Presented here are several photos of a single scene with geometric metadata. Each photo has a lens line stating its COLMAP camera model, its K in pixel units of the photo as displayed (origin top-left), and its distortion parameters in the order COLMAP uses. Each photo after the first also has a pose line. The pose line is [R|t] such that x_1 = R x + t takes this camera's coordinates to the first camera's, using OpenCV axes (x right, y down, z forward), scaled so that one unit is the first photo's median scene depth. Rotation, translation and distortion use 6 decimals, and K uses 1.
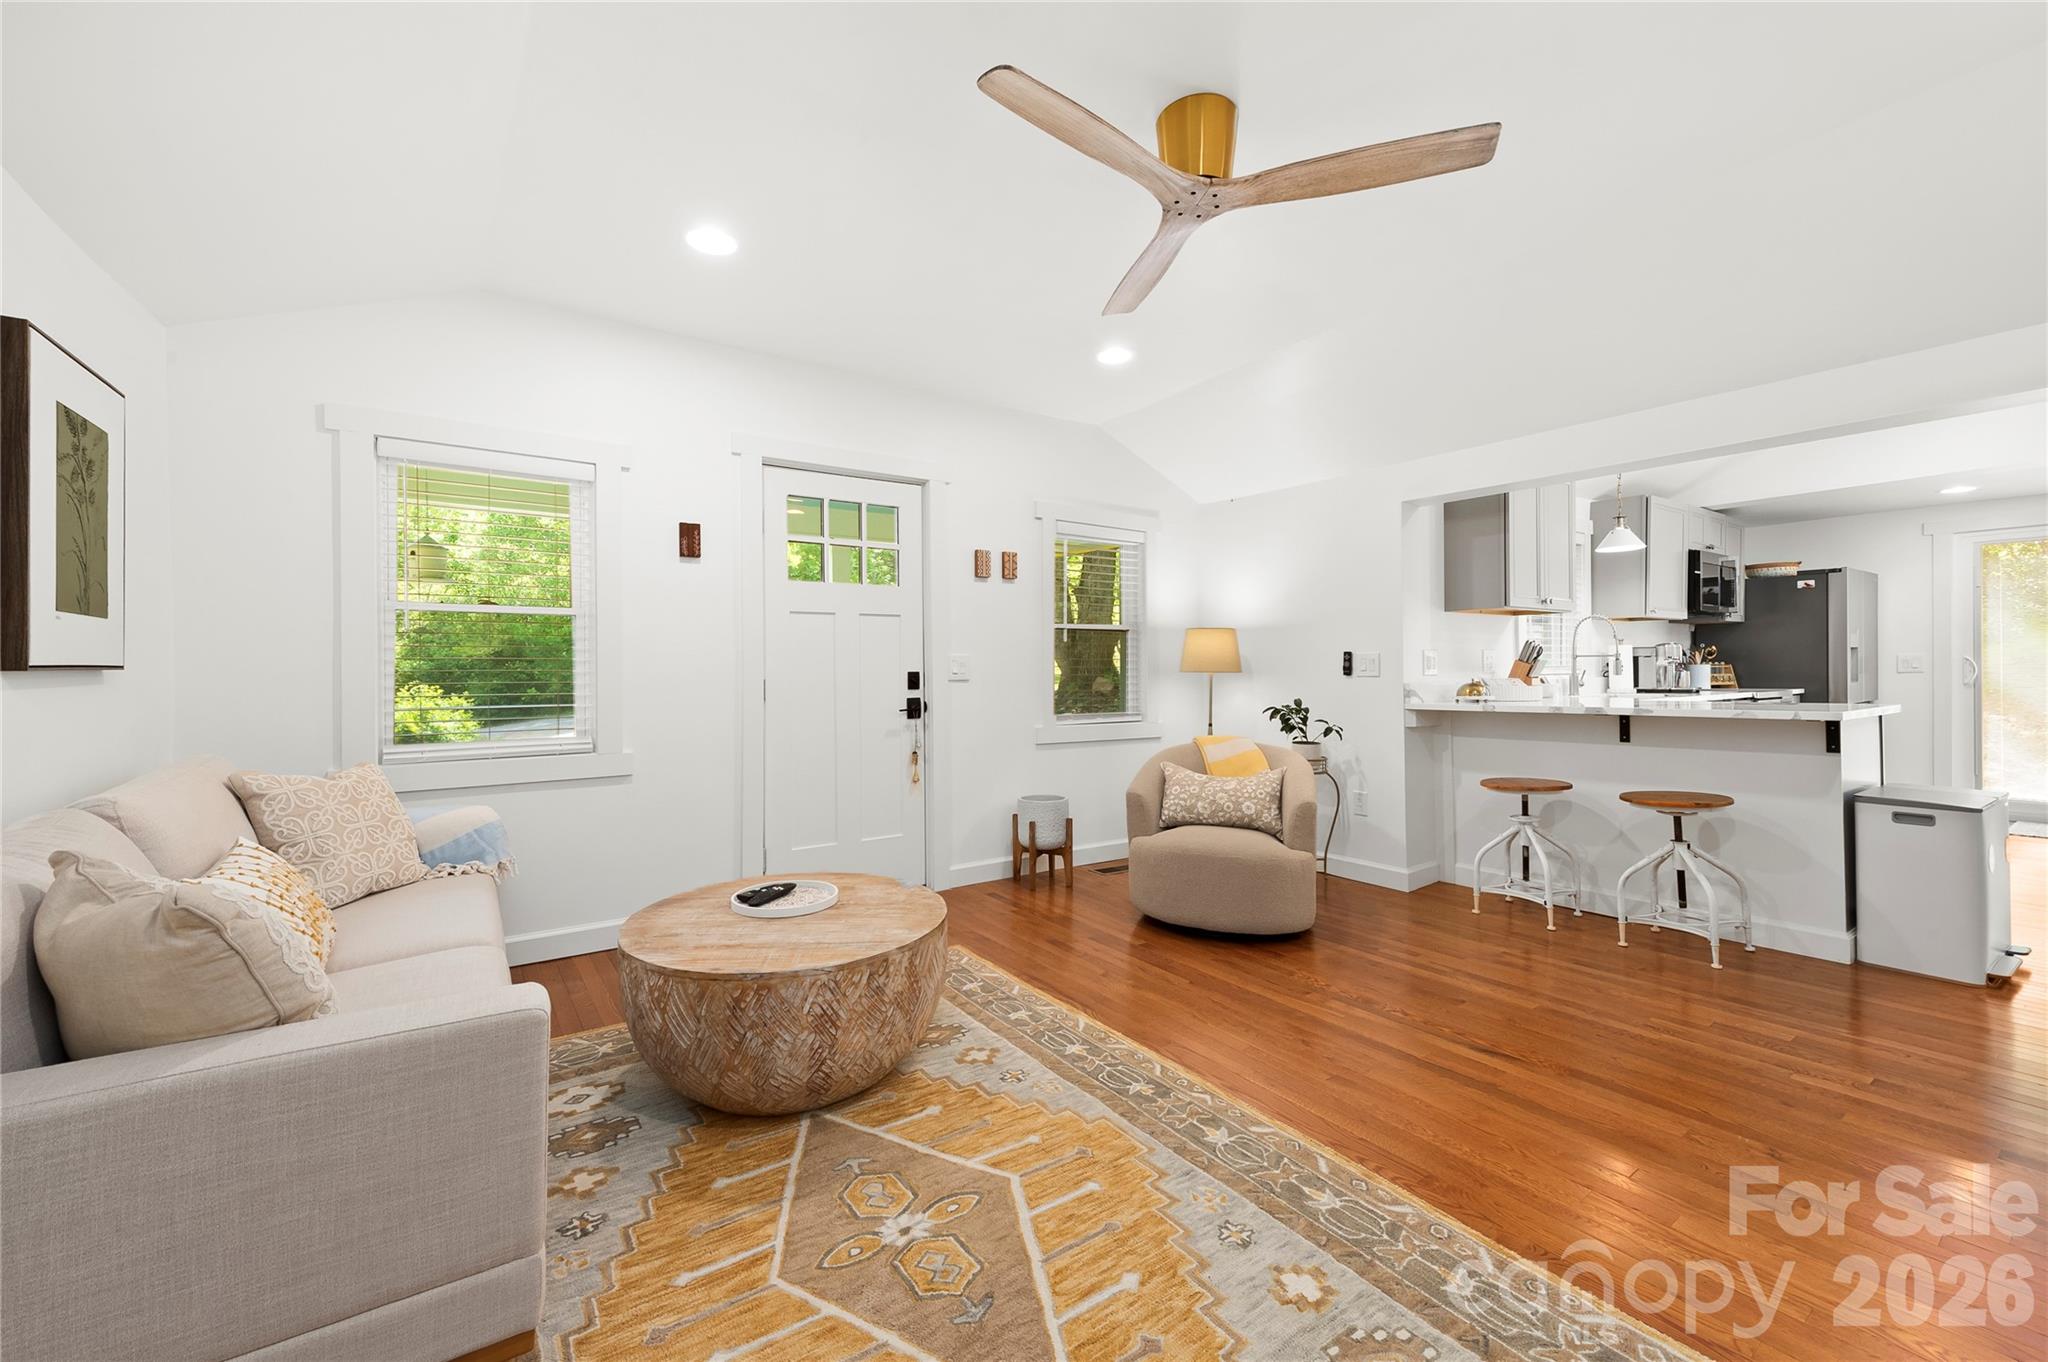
lens RADIAL K [[824.6, 0, 1016.4], [0, 824.6, 672.7], [0, 0, 1]] dist [0.010294, -0.002725]
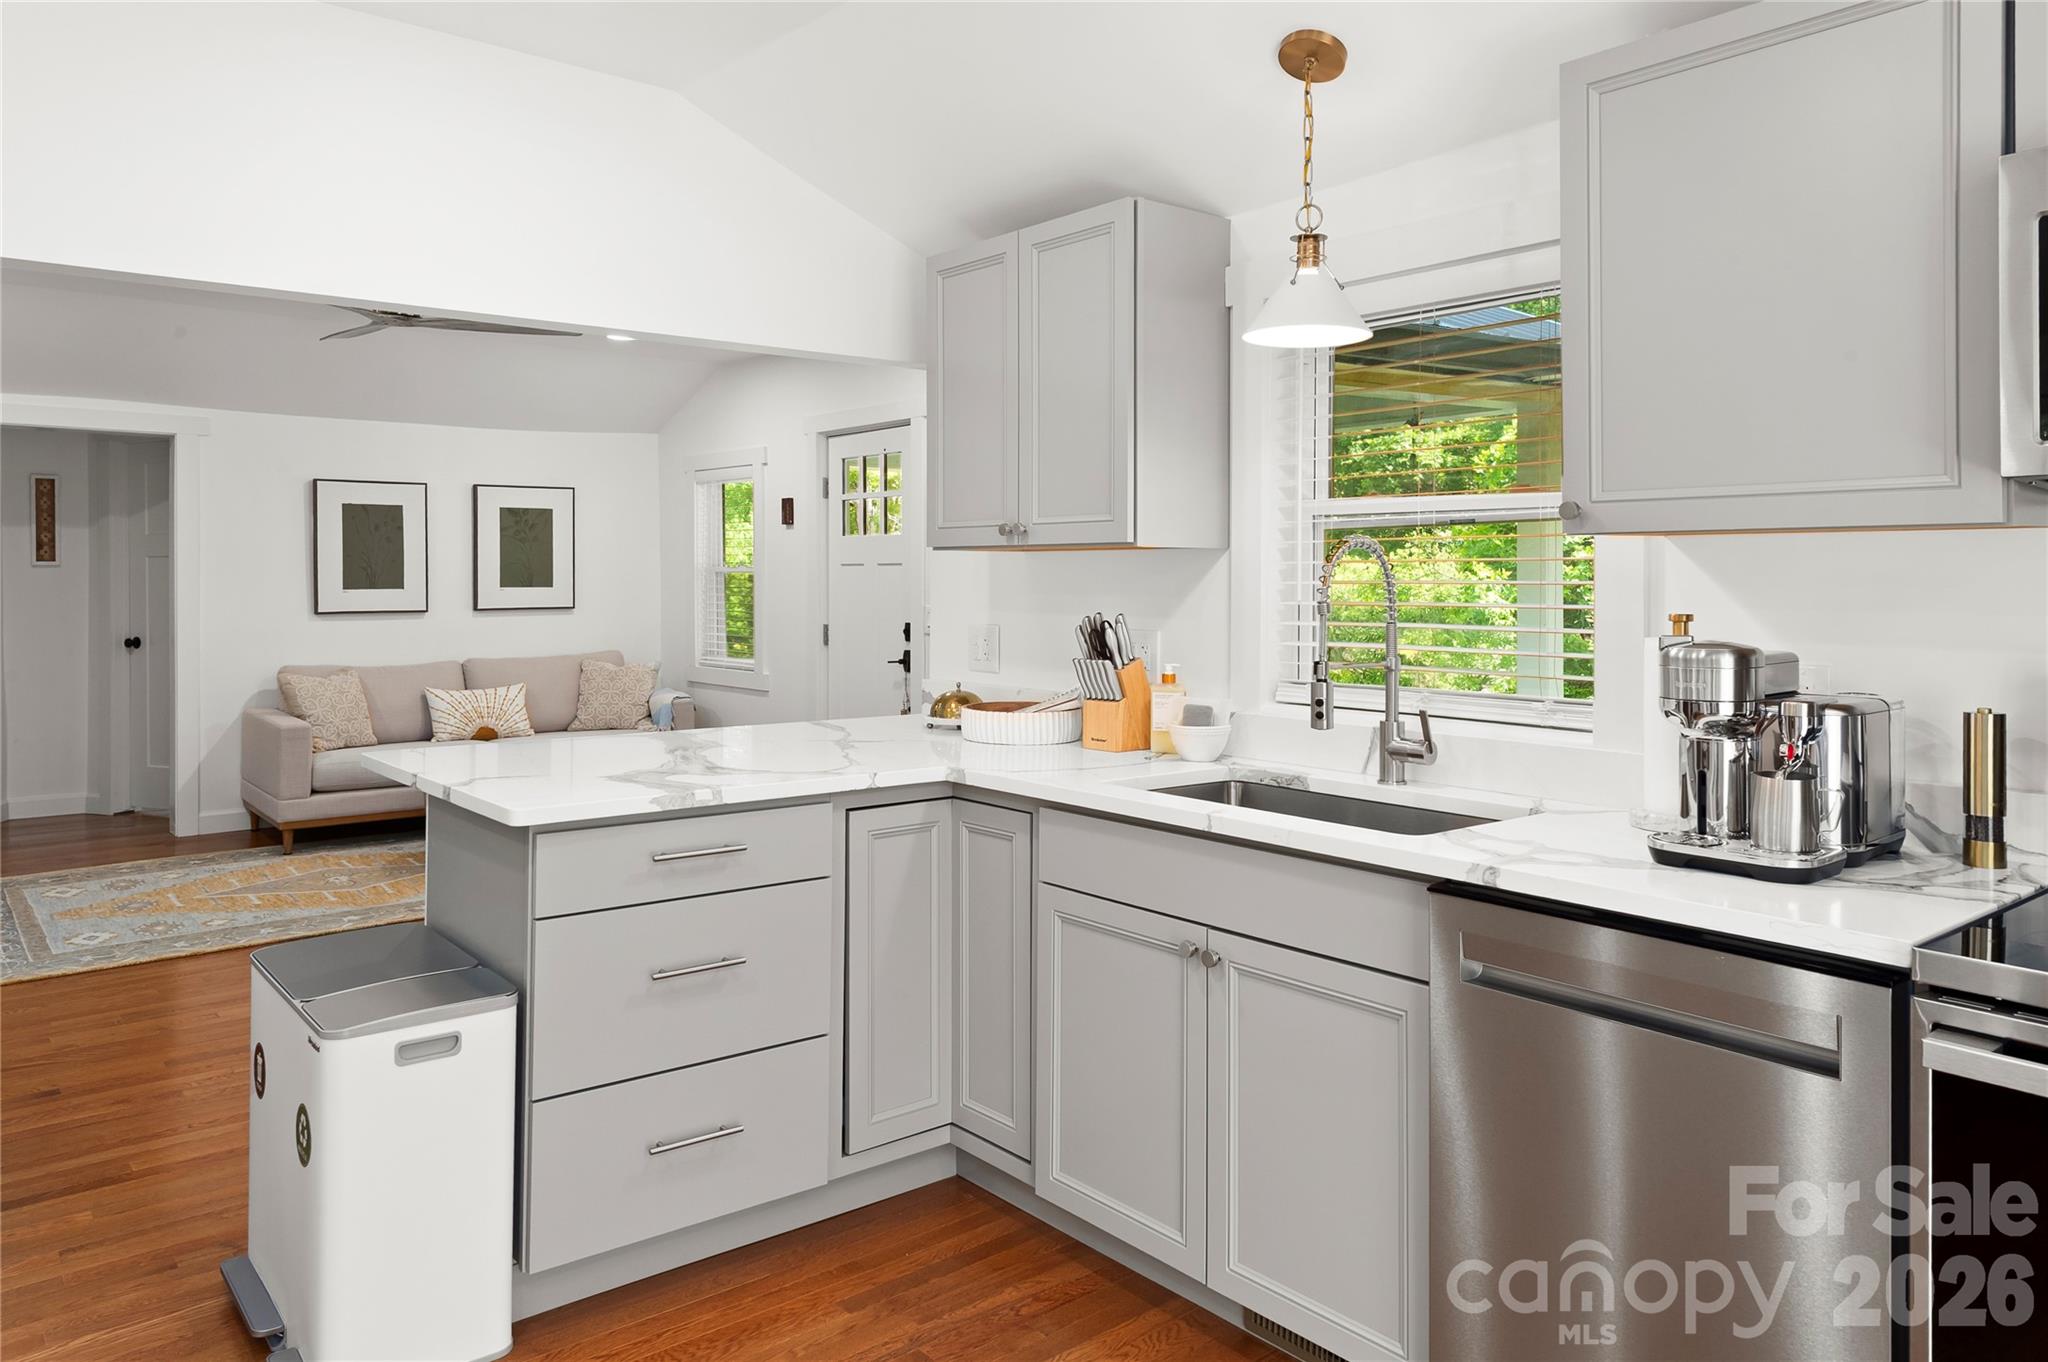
lens RADIAL K [[1394.3, 0, 1018.7], [0, 1394.3, 577.2], [0, 0, 1]] dist [0.019805, -0.016128]
pose [[0.084207, 0.011705, -0.996380, 1.855598], [-0.005282, 0.999922, 0.011300, -0.090144], [0.996434, 0.004311, 0.084262, 1.242428]]
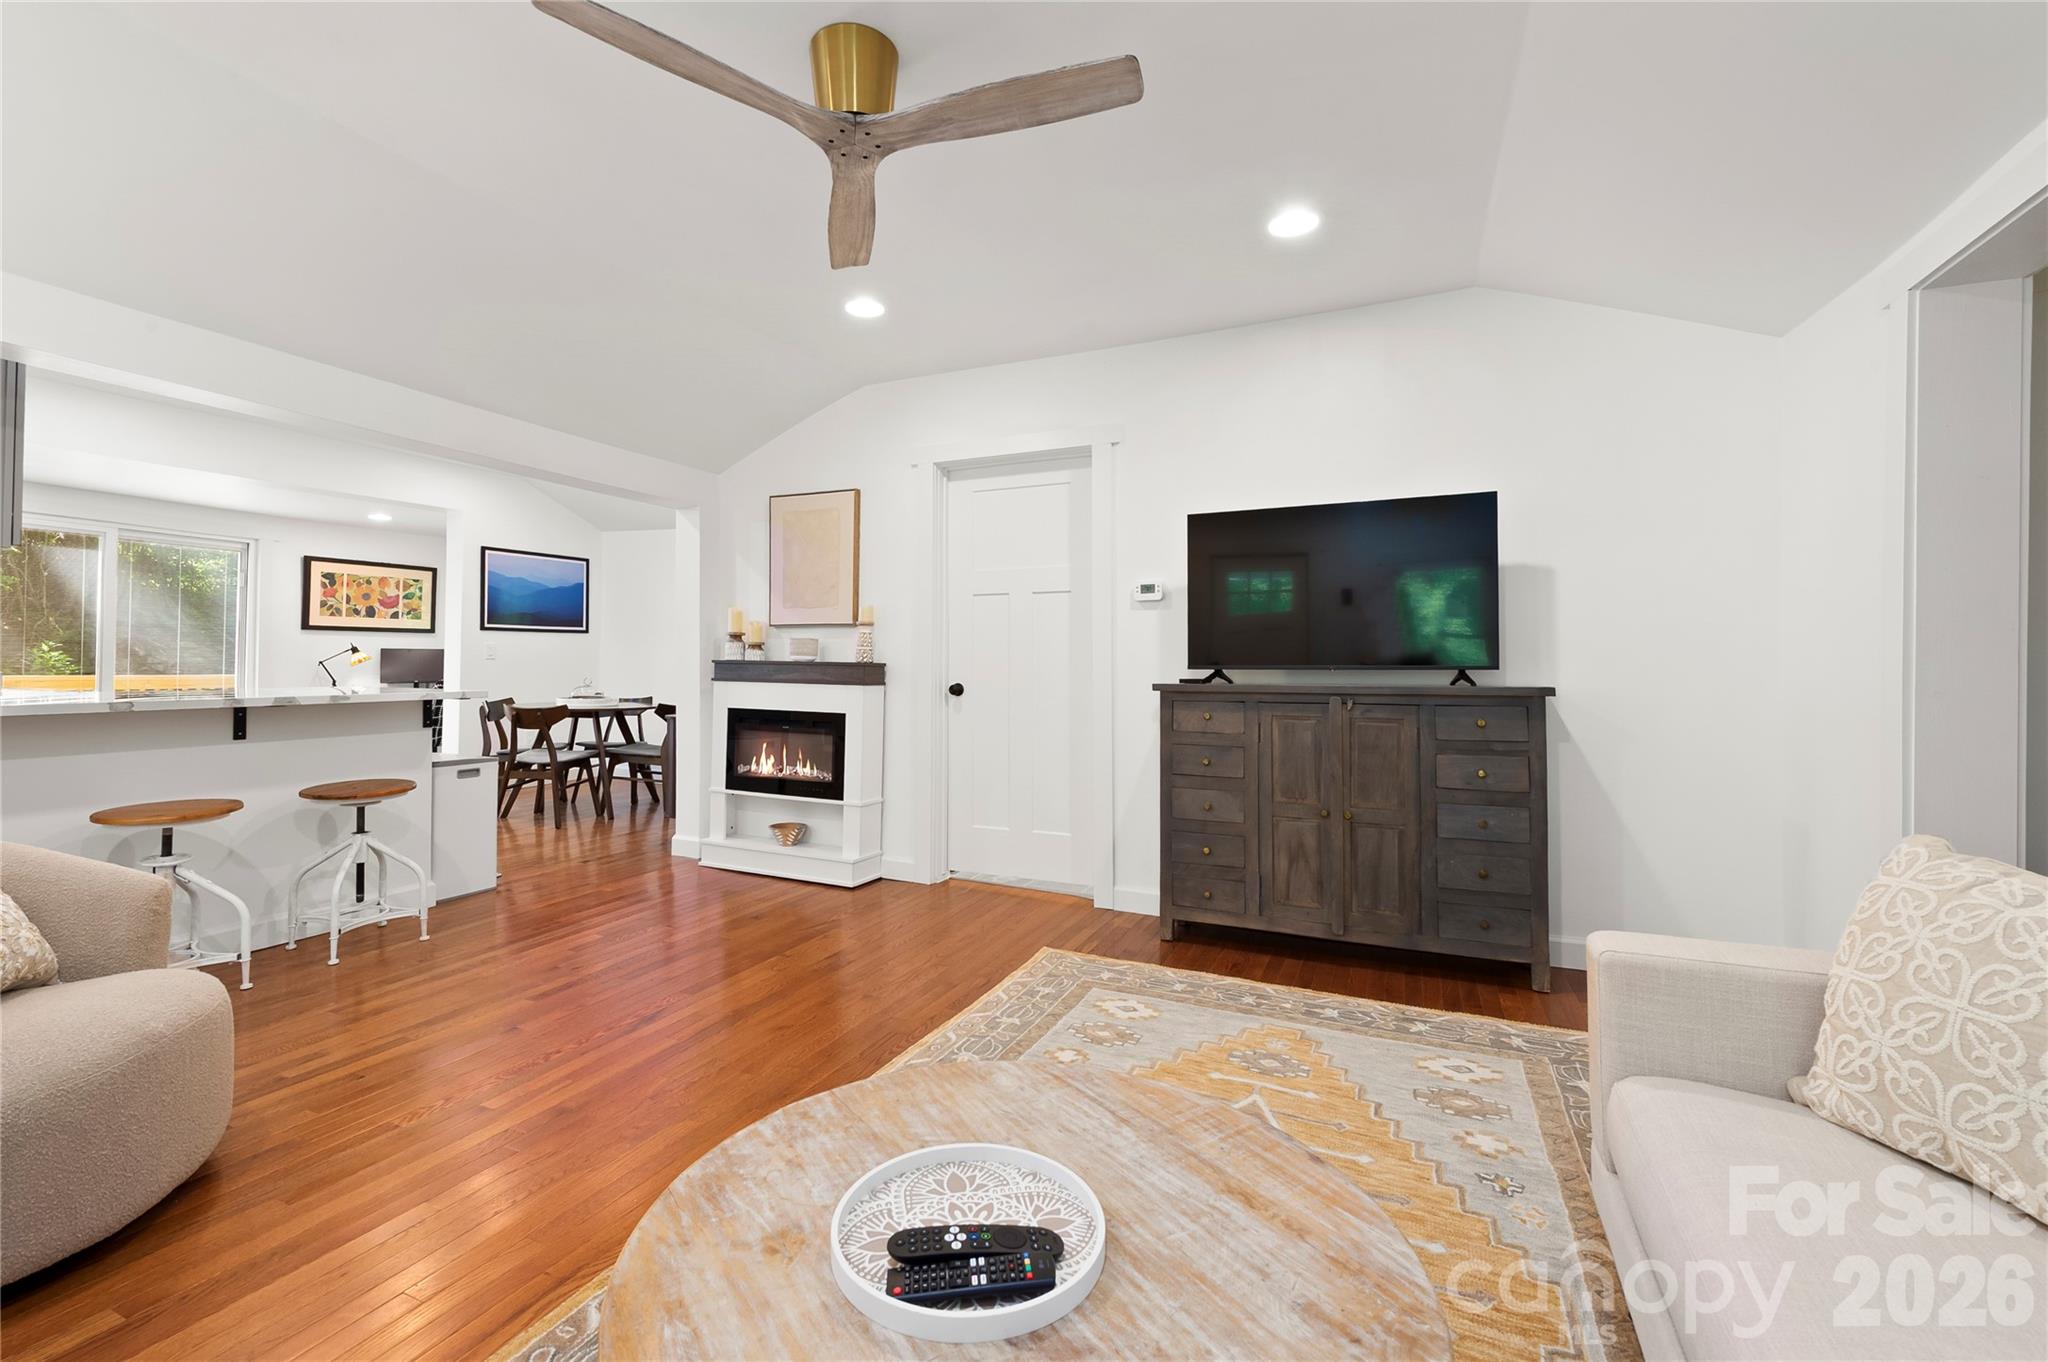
lens RADIAL K [[868.2, 0, 1012.0], [0, 868.2, 652.3], [0, 0, 1]] dist [0.007522, -0.000735]
pose [[-0.507550, 0.015970, 0.861475, -0.453636], [-0.004854, 0.999759, -0.021393, 0.012923], [-0.861609, -0.015040, -0.507350, 0.866377]]
